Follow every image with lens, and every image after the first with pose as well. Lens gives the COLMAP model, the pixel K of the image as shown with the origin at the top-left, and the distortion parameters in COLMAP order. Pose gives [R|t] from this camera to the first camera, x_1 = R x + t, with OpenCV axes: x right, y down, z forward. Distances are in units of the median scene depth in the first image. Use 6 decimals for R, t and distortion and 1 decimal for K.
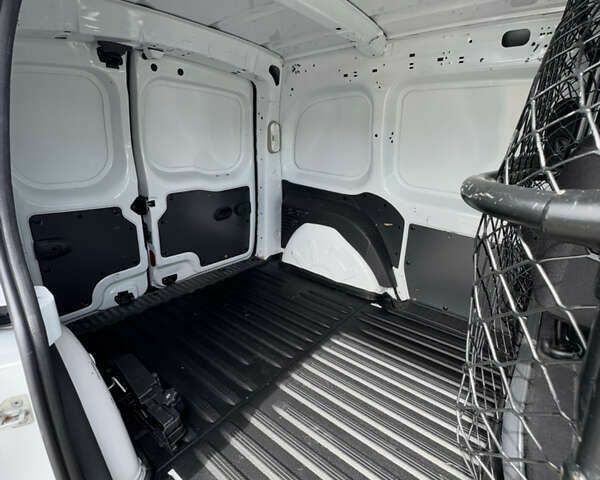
lens RADIAL K [[318.3, 0, 300.0], [0, 318.3, 240.0], [0, 0, 1]] dist [-0.003283, -0.000222]
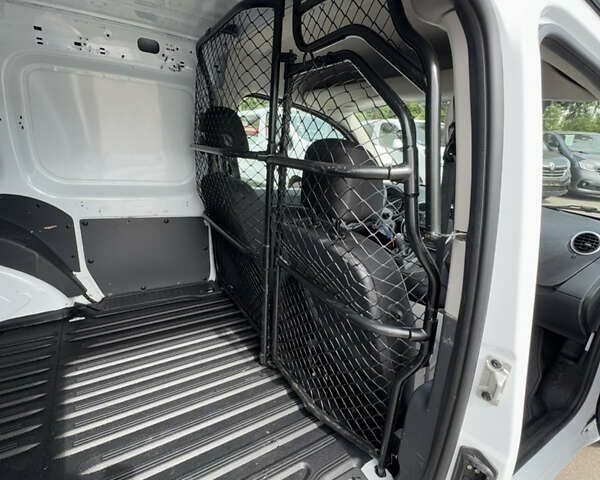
lens RADIAL K [[318.3, 0, 300.0], [0, 318.3, 240.0], [0, 0, 1]] dist [-0.003283, -0.000222]
pose [[0.334715, -0.284091, 0.898476, -0.279352], [0.239842, 0.947755, 0.210323, -0.036736], [-0.911286, 0.145094, 0.385365, 0.080966]]
